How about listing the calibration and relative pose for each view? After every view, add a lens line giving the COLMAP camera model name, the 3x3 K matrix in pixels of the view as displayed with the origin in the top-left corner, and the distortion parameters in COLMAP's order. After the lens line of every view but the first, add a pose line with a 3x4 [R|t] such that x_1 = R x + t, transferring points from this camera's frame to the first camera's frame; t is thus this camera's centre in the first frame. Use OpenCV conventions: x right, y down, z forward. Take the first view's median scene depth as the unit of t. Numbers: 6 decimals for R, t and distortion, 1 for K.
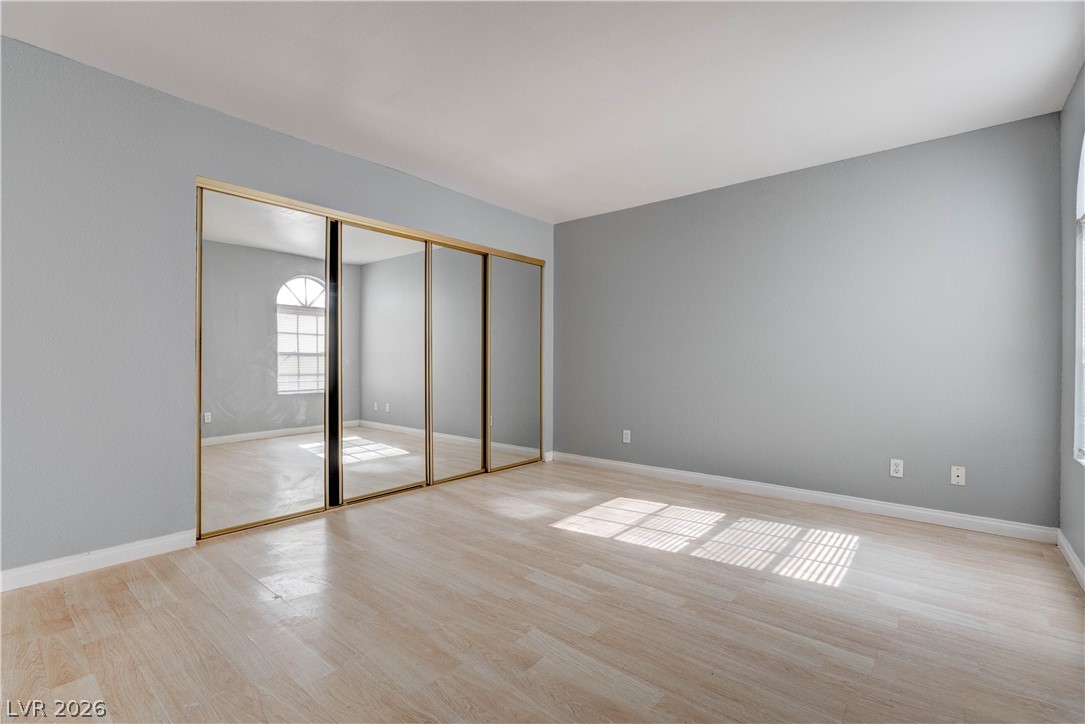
lens RADIAL K [[490.2, 0, 537.1], [0, 490.2, 357.6], [0, 0, 1]] dist [-0.026140, 0.009171]
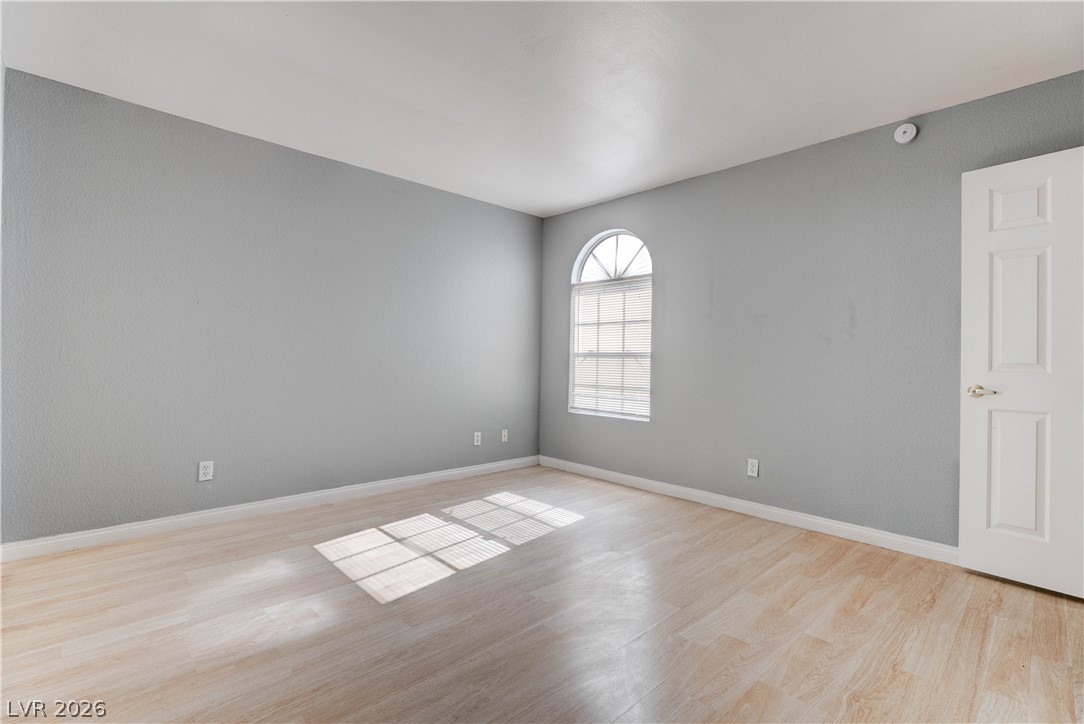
lens RADIAL K [[489.8, 0, 536.6], [0, 489.8, 357.6], [0, 0, 1]] dist [-0.026140, 0.009171]
pose [[0.117797, 0.001425, 0.993037, -0.675001], [-0.018260, 0.999833, 0.000731, -0.002487], [-0.992870, -0.018219, 0.117804, 0.777036]]
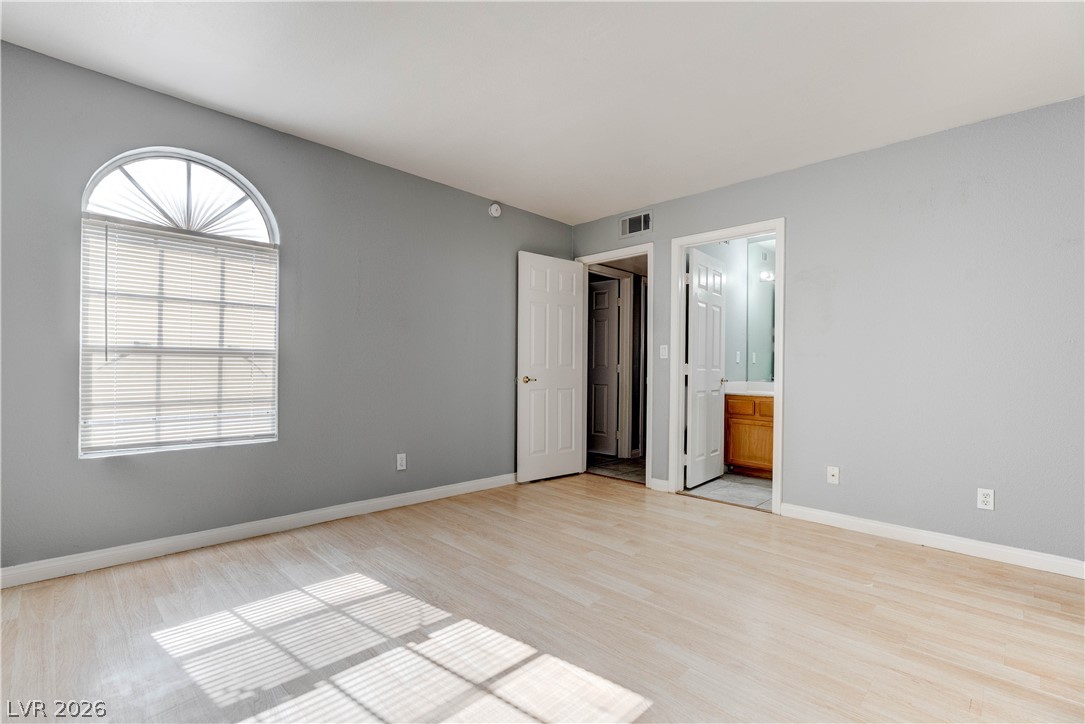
lens RADIAL K [[497.2, 0, 526.7], [0, 497.2, 371.6], [0, 0, 1]] dist [-0.000612, 0.000035]
pose [[-0.995251, -0.020802, 0.095095, 0.114877], [-0.020169, 0.999768, 0.007615, 0.005121], [-0.095231, 0.005661, -0.995439, 1.642049]]
